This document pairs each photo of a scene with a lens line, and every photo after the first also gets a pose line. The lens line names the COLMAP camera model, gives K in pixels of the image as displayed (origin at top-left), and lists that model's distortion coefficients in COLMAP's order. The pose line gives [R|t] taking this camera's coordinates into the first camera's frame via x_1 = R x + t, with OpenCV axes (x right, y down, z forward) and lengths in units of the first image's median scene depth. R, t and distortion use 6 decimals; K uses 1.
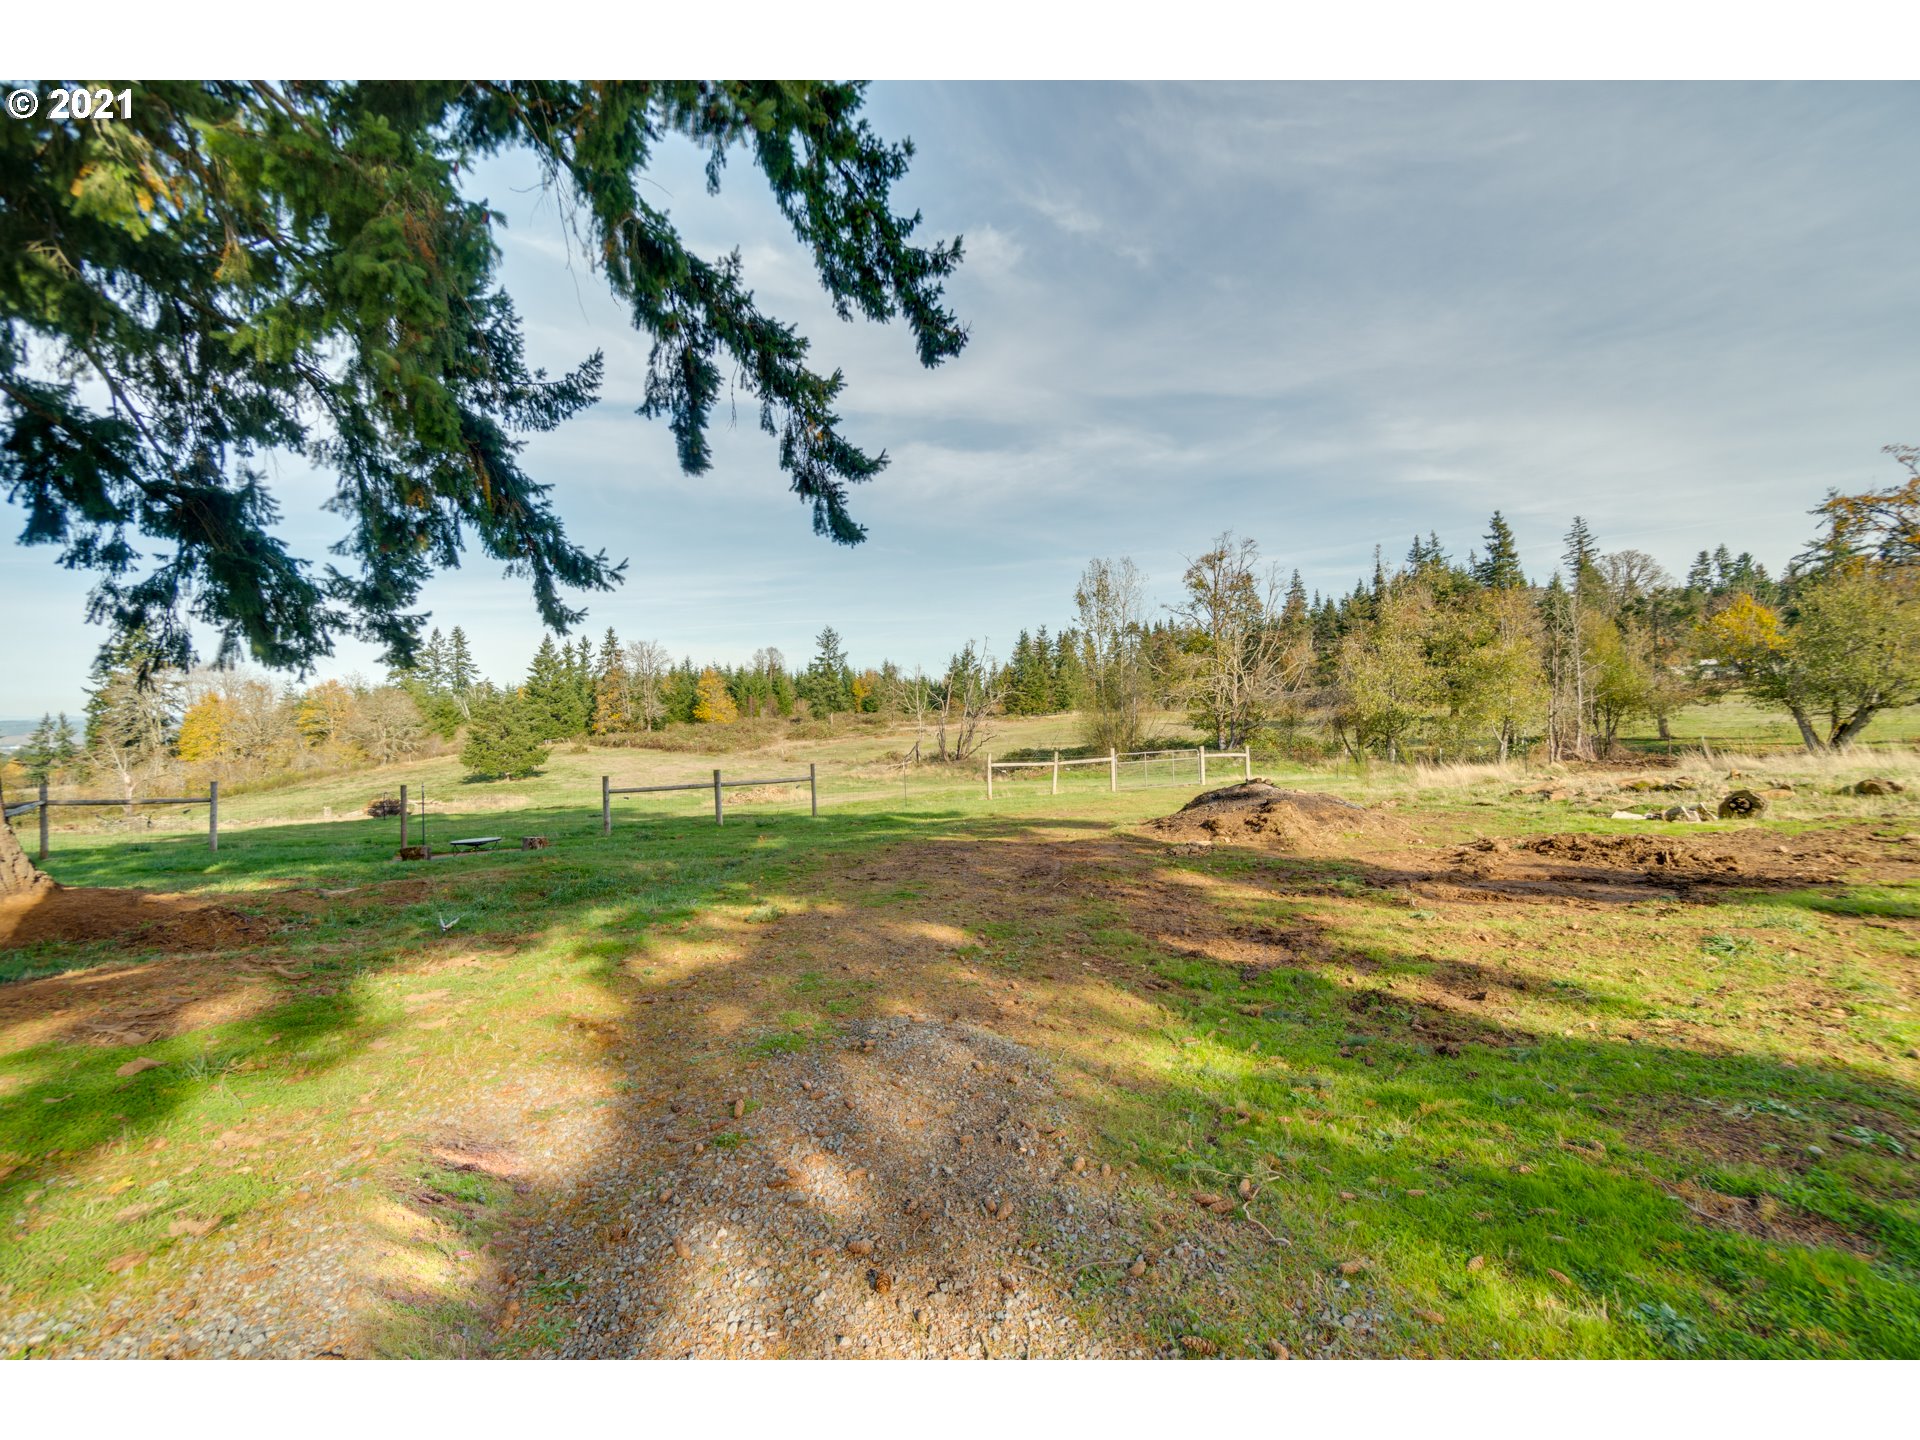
lens RADIAL K [[832.7, 0, 959.6], [0, 832.7, 713.9], [0, 0, 1]] dist [0.002071, 0.000373]
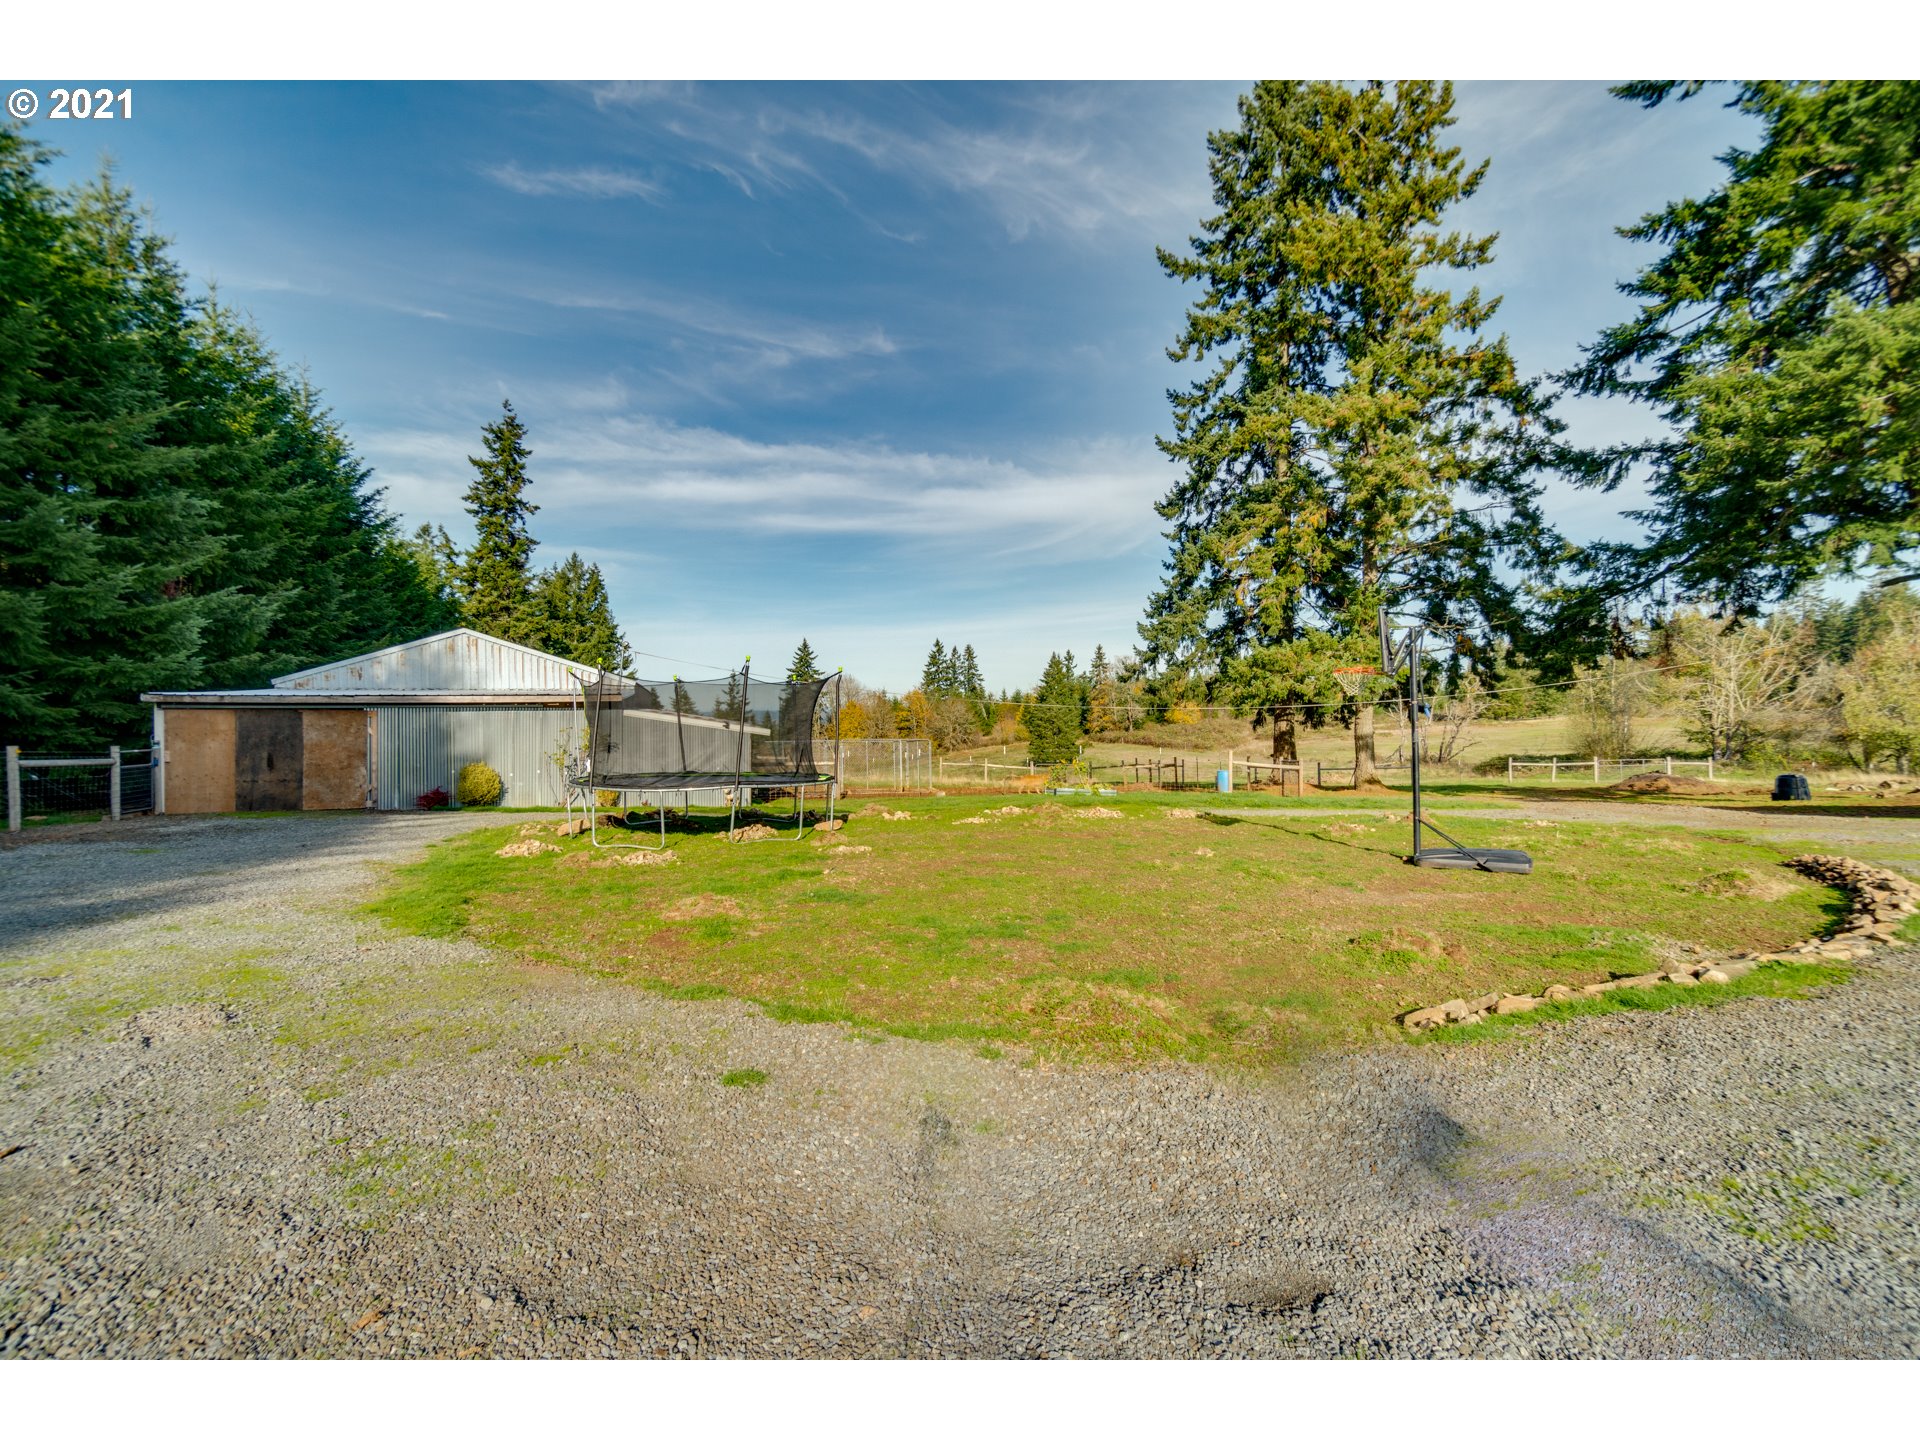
lens RADIAL K [[832.7, 0, 959.7], [0, 832.7, 705.8], [0, 0, 1]] dist [0.002071, 0.000373]
pose [[0.884514, 0.002242, -0.466509, -0.027361], [-0.004889, 0.999978, -0.004463, -0.007744], [0.466489, 0.006228, 0.884505, -0.180882]]
